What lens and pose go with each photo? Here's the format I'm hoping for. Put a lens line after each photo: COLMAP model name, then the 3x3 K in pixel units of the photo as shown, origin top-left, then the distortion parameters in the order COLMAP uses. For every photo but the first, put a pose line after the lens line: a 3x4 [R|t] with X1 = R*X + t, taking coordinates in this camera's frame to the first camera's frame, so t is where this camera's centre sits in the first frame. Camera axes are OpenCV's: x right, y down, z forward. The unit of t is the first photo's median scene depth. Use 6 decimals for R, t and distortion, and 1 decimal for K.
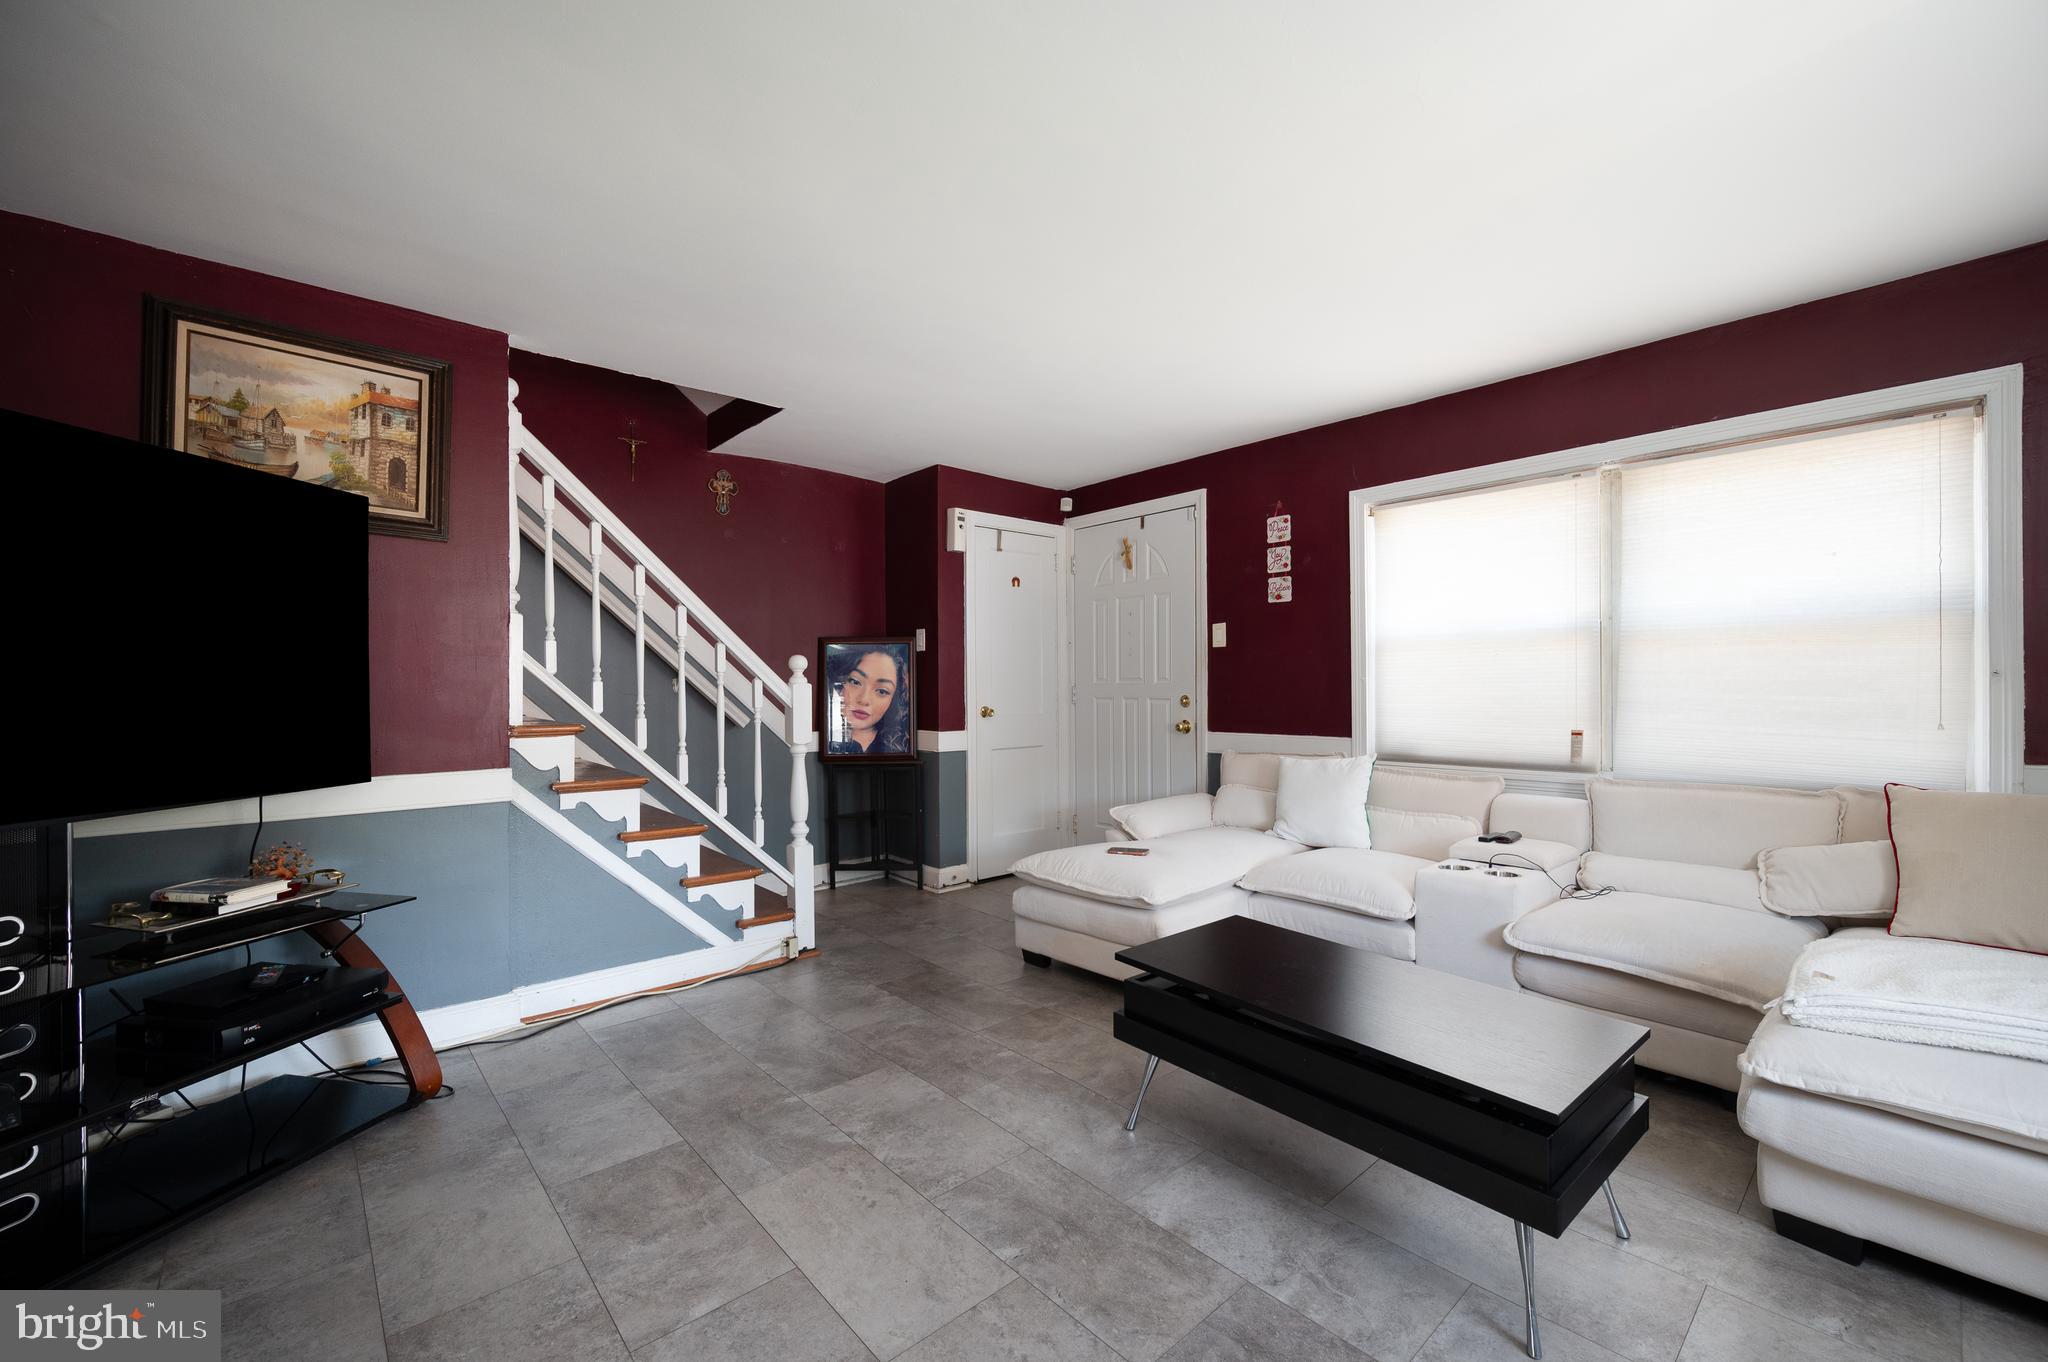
lens RADIAL K [[858.5, 0, 1012.9], [0, 858.5, 678.1], [0, 0, 1]] dist [0.000124, -0.000031]
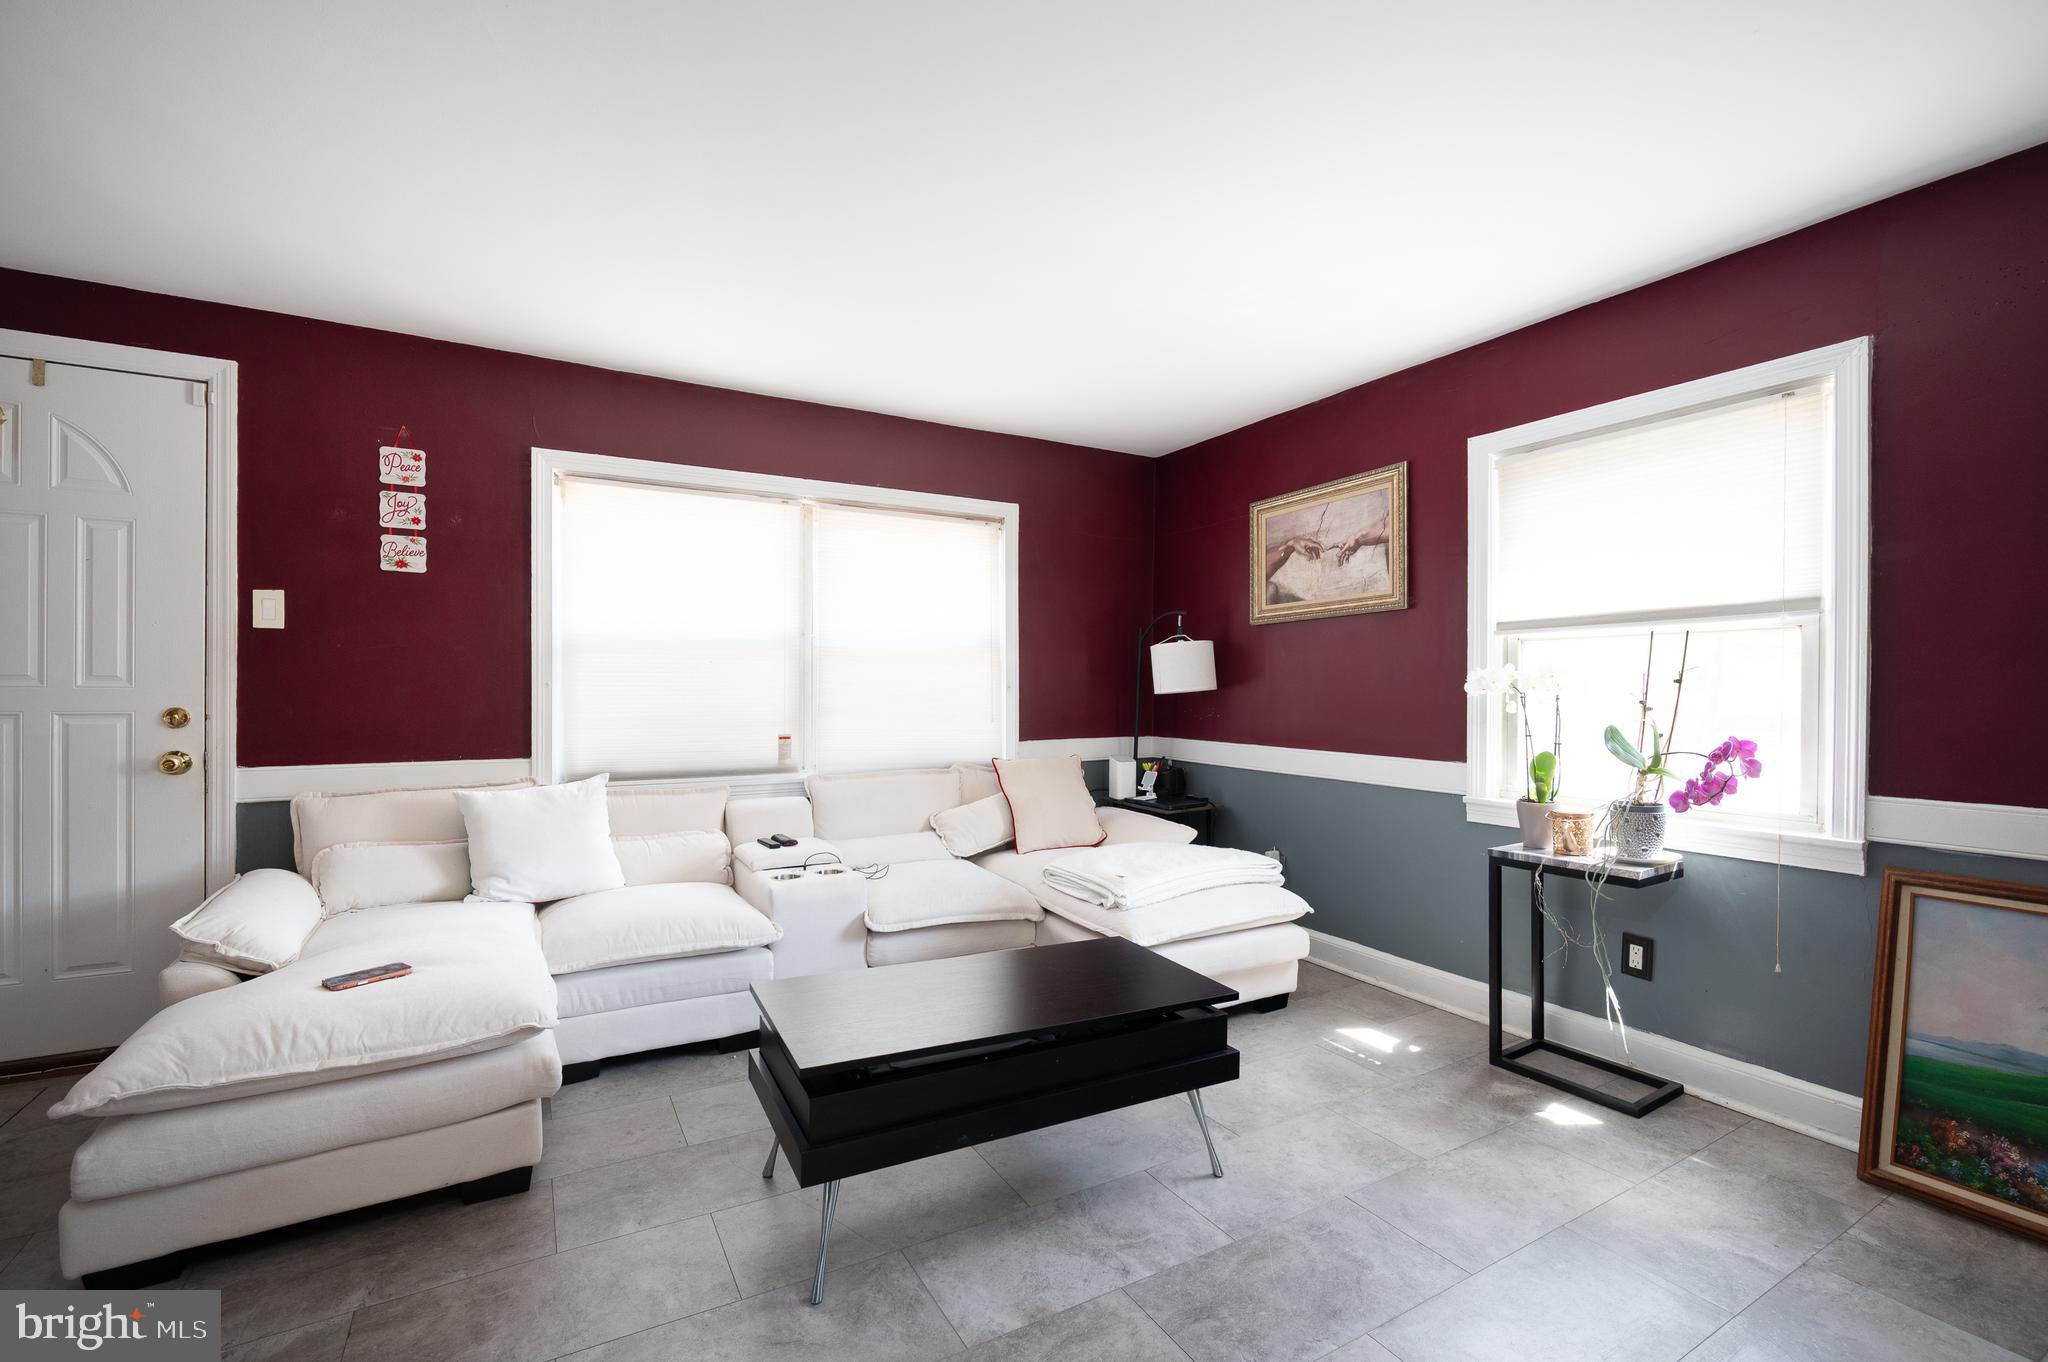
lens RADIAL K [[879.2, 0, 1060.8], [0, 879.2, 686.3], [0, 0, 1]] dist [-0.002291, -0.000119]
pose [[0.175354, 0.011016, 0.984444, -0.323820], [-0.013553, 0.999870, -0.008775, 0.003653], [-0.984412, -0.011803, 0.175481, 0.383319]]
